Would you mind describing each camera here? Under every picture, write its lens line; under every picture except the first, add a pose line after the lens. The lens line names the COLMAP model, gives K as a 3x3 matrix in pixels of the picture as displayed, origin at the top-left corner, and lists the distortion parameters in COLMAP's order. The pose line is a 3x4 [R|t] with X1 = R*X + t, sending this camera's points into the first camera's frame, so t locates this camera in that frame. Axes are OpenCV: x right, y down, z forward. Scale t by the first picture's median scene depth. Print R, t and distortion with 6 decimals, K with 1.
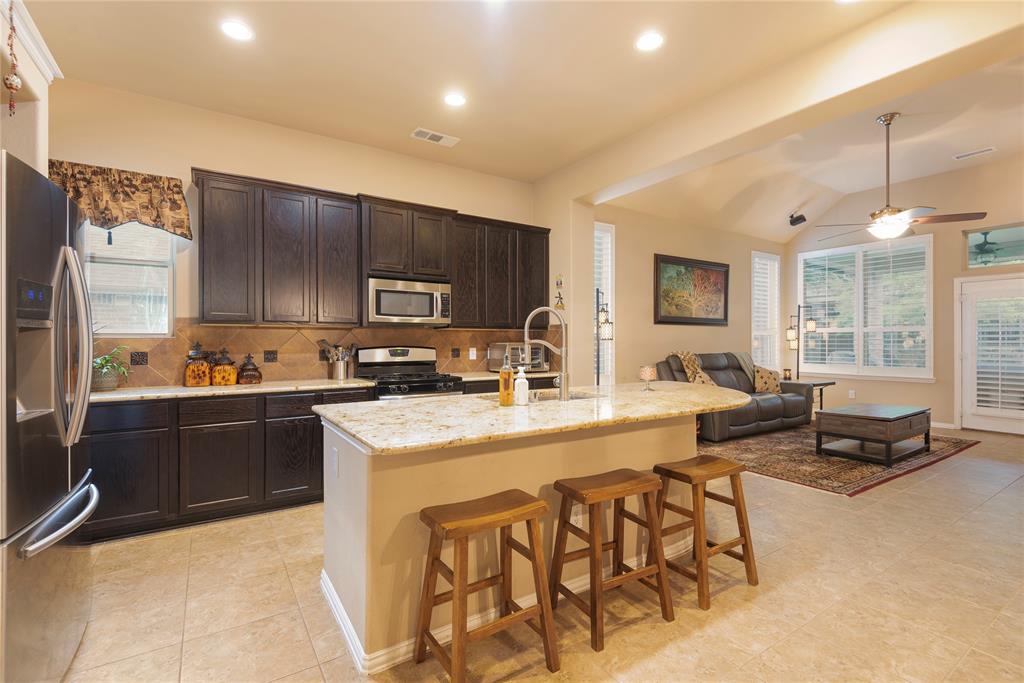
lens RADIAL K [[461.2, 0, 509.6], [0, 461.2, 339.8], [0, 0, 1]] dist [0.032548, -0.021245]
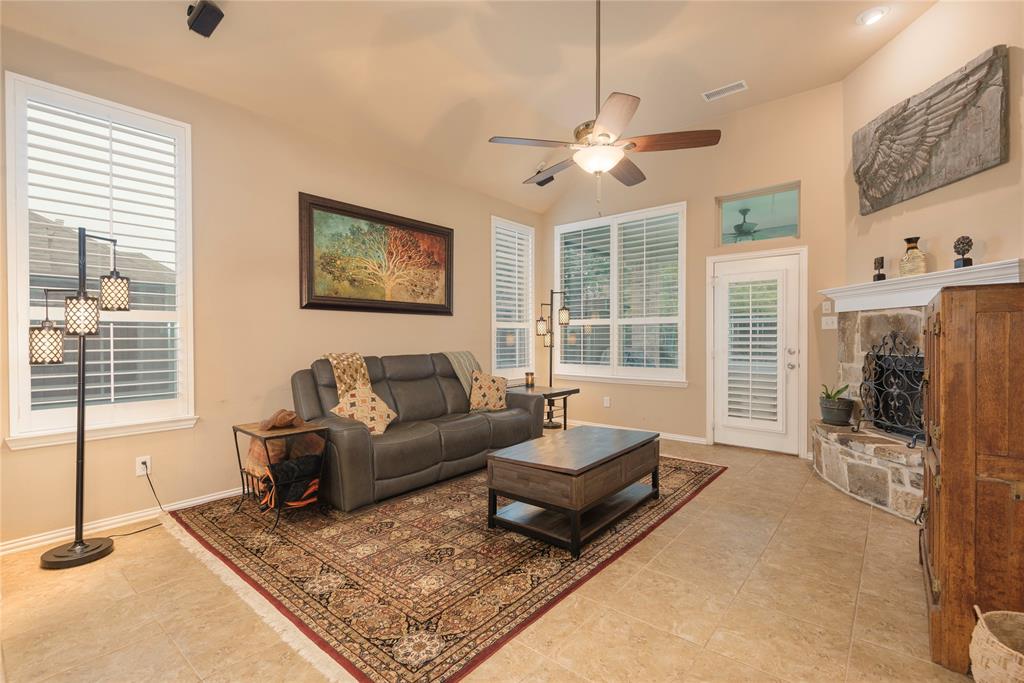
lens RADIAL K [[461.2, 0, 509.6], [0, 461.2, 339.8], [0, 0, 1]] dist [0.032548, -0.021245]
pose [[0.956657, -0.005459, 0.291166, 0.384073], [0.003026, 0.999957, 0.008807, 0.002590], [-0.291202, -0.007544, 0.956632, 0.324476]]
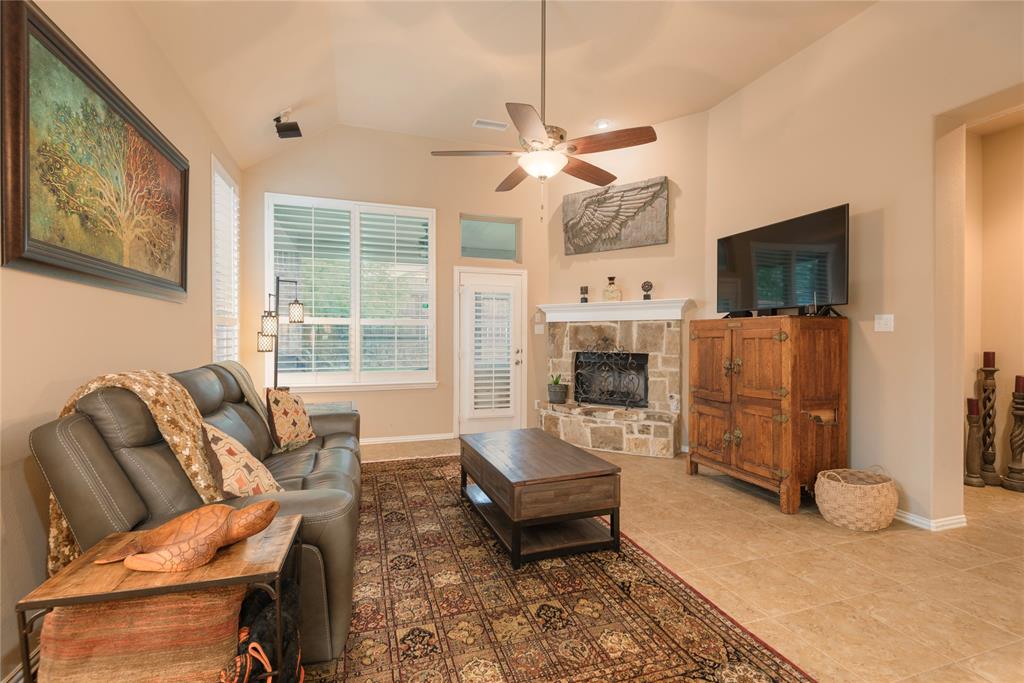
lens RADIAL K [[461.2, 0, 509.6], [0, 461.2, 339.8], [0, 0, 1]] dist [0.032548, -0.021245]
pose [[0.252076, -0.003372, 0.967702, 0.139363], [-0.006140, 0.999968, 0.005084, 0.001595], [-0.967688, -0.007223, 0.252048, 0.660517]]
